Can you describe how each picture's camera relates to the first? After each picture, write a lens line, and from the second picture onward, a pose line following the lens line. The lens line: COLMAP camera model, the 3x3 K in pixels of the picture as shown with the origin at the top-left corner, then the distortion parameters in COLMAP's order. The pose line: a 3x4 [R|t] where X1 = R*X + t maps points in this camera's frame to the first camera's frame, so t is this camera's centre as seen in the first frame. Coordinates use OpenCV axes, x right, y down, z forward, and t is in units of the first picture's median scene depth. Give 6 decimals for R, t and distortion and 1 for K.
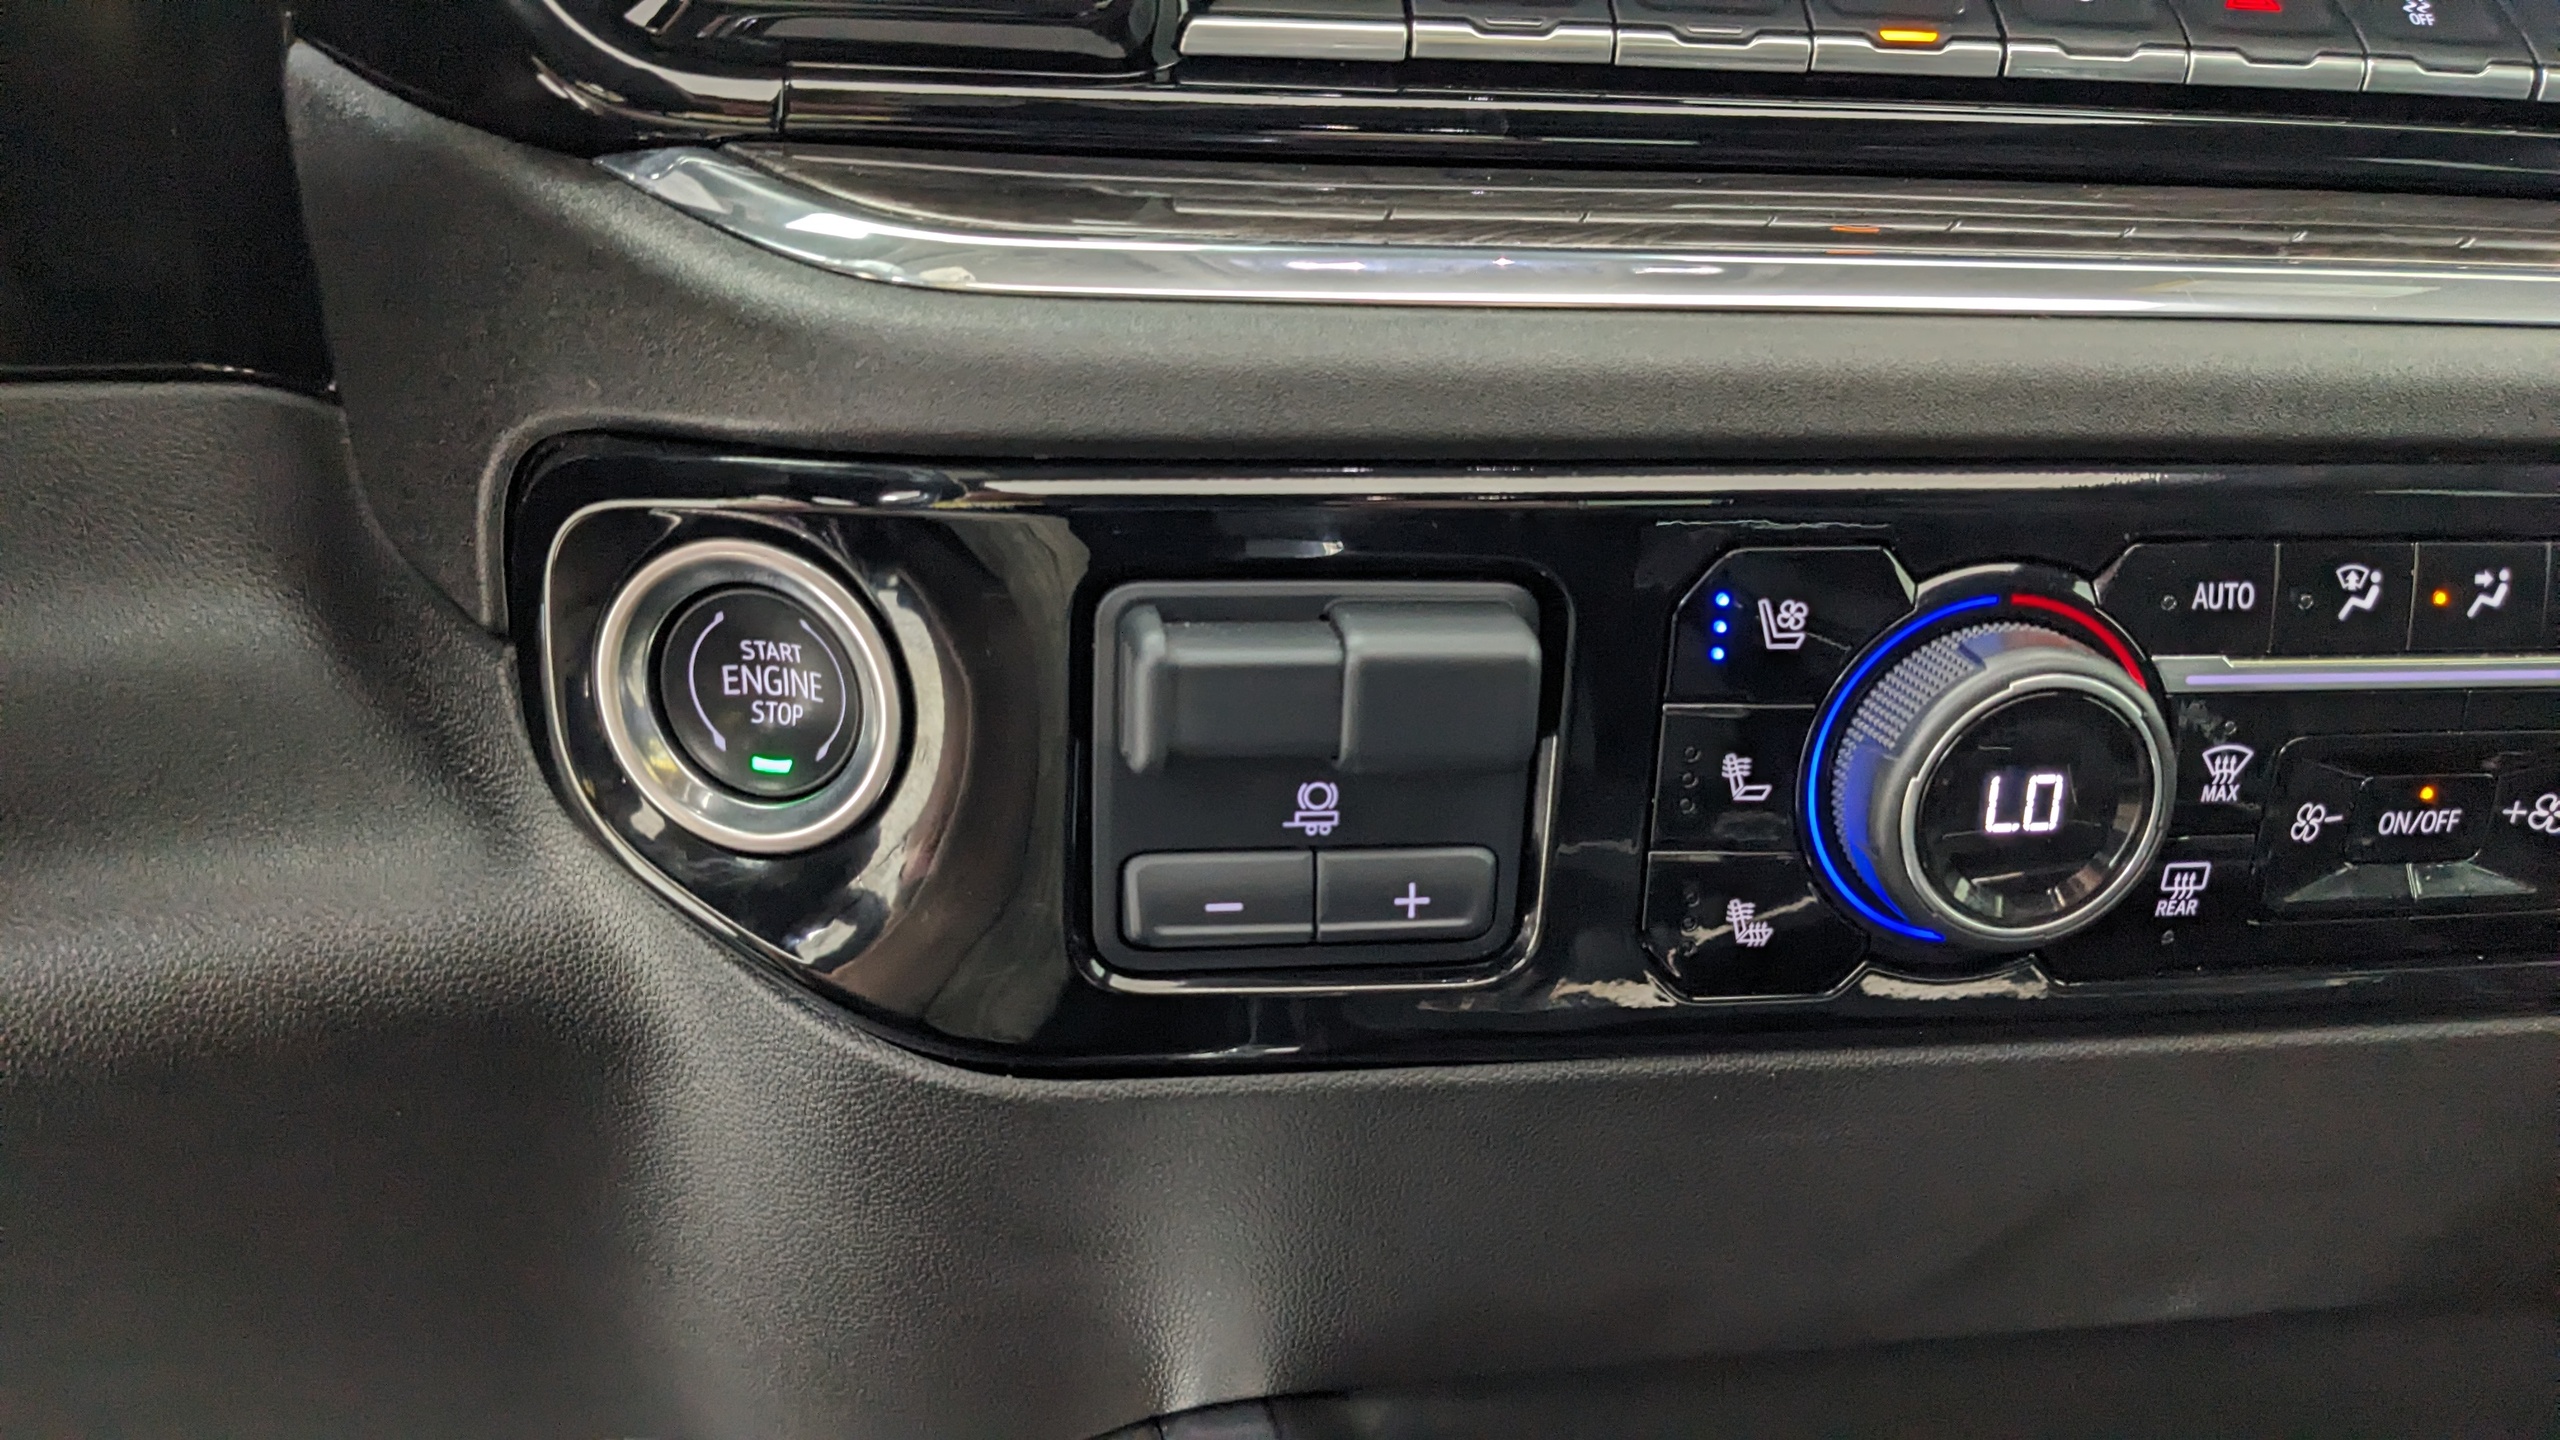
lens RADIAL K [[2111.4, 0, 1336.7], [0, 2111.4, 748.7], [0, 0, 1]] dist [0.072589, -0.170873]
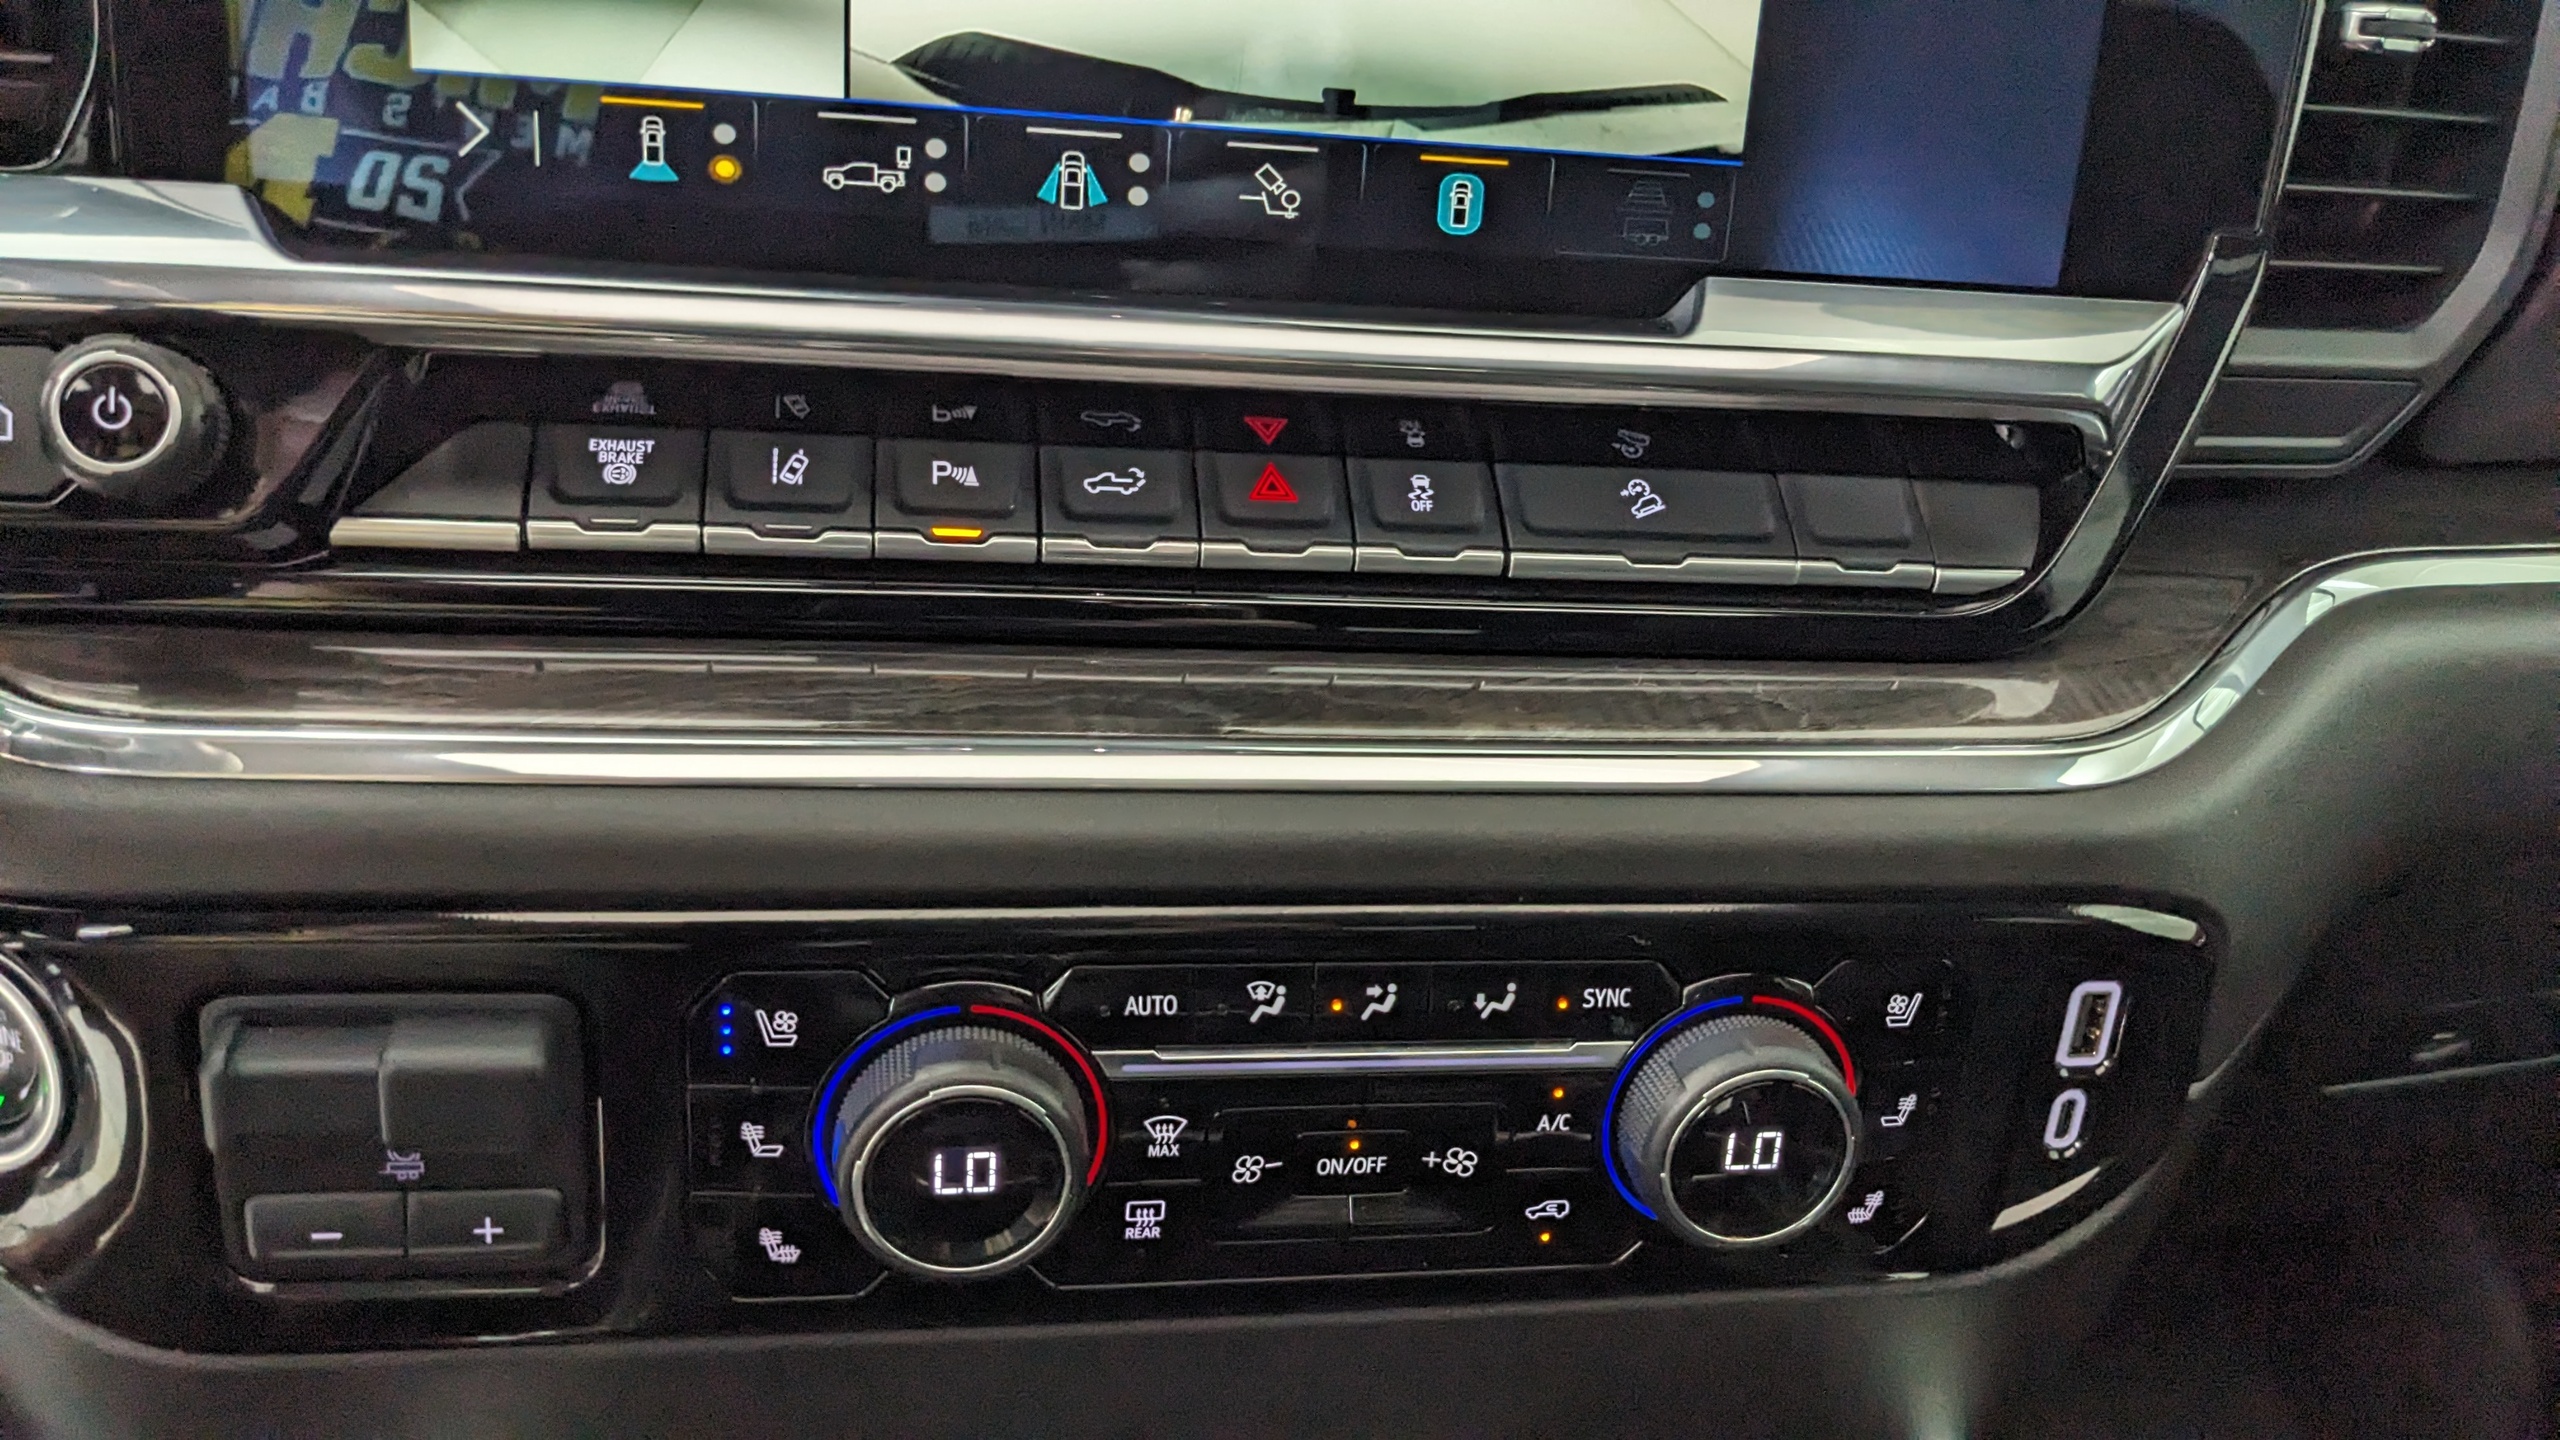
lens RADIAL K [[2111.4, 0, 1336.7], [0, 2111.4, 748.7], [0, 0, 1]] dist [0.072589, -0.170873]
pose [[0.998933, 0.037330, 0.027207, 0.481963], [-0.038267, 0.998663, 0.034759, -0.270625], [-0.025873, -0.035763, 0.999025, -0.261583]]
